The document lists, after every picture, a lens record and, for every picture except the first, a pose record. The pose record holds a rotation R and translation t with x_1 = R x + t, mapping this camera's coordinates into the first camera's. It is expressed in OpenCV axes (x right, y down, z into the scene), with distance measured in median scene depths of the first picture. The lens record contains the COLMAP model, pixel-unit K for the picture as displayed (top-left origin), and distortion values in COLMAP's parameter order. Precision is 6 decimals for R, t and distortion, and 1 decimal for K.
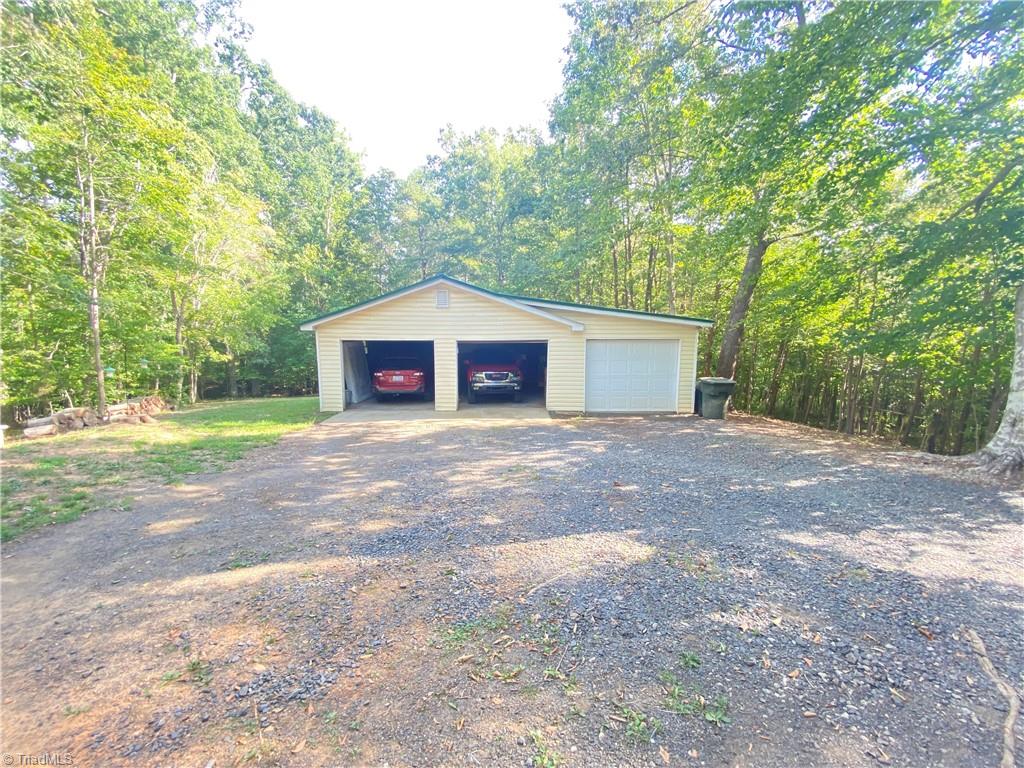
lens RADIAL K [[411.6, 0, 512.0], [0, 411.6, 384.0], [0, 0, 1]] dist [0.035148, -0.027976]
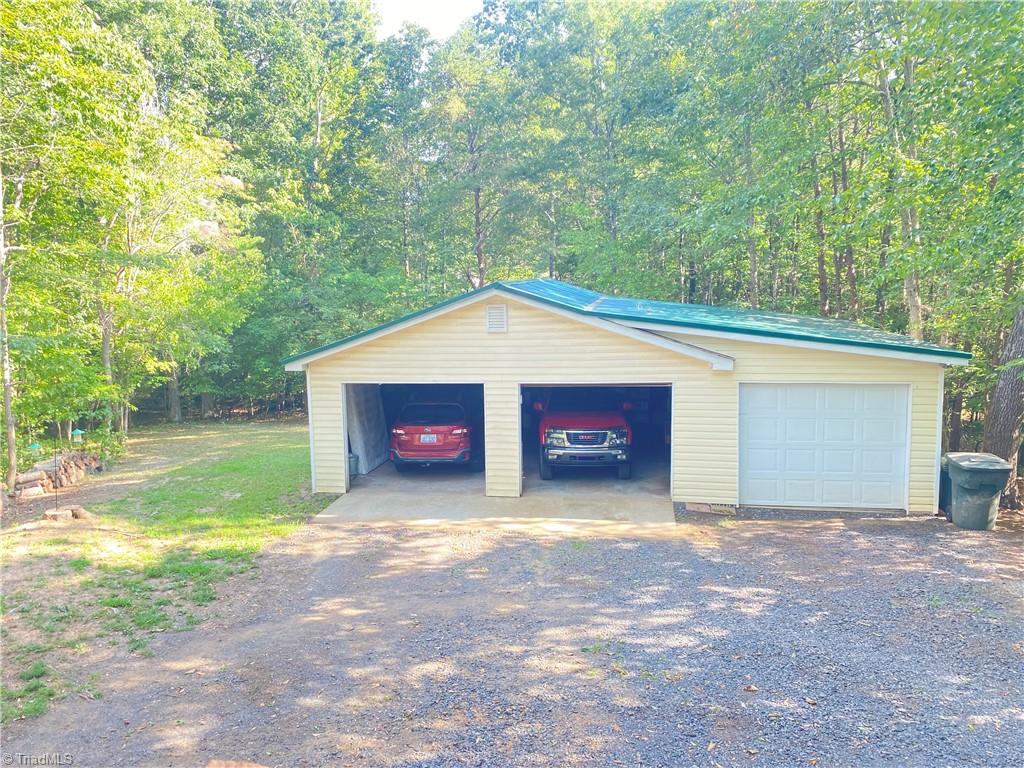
lens RADIAL K [[755.3, 0, 512.0], [0, 755.3, 384.0], [0, 0, 1]] dist [0.048004, -0.075852]
pose [[0.986115, 0.002550, -0.166046, 0.037801], [-0.001119, 0.999961, 0.008710, -0.106506], [0.166062, -0.008404, 0.986079, -0.106393]]
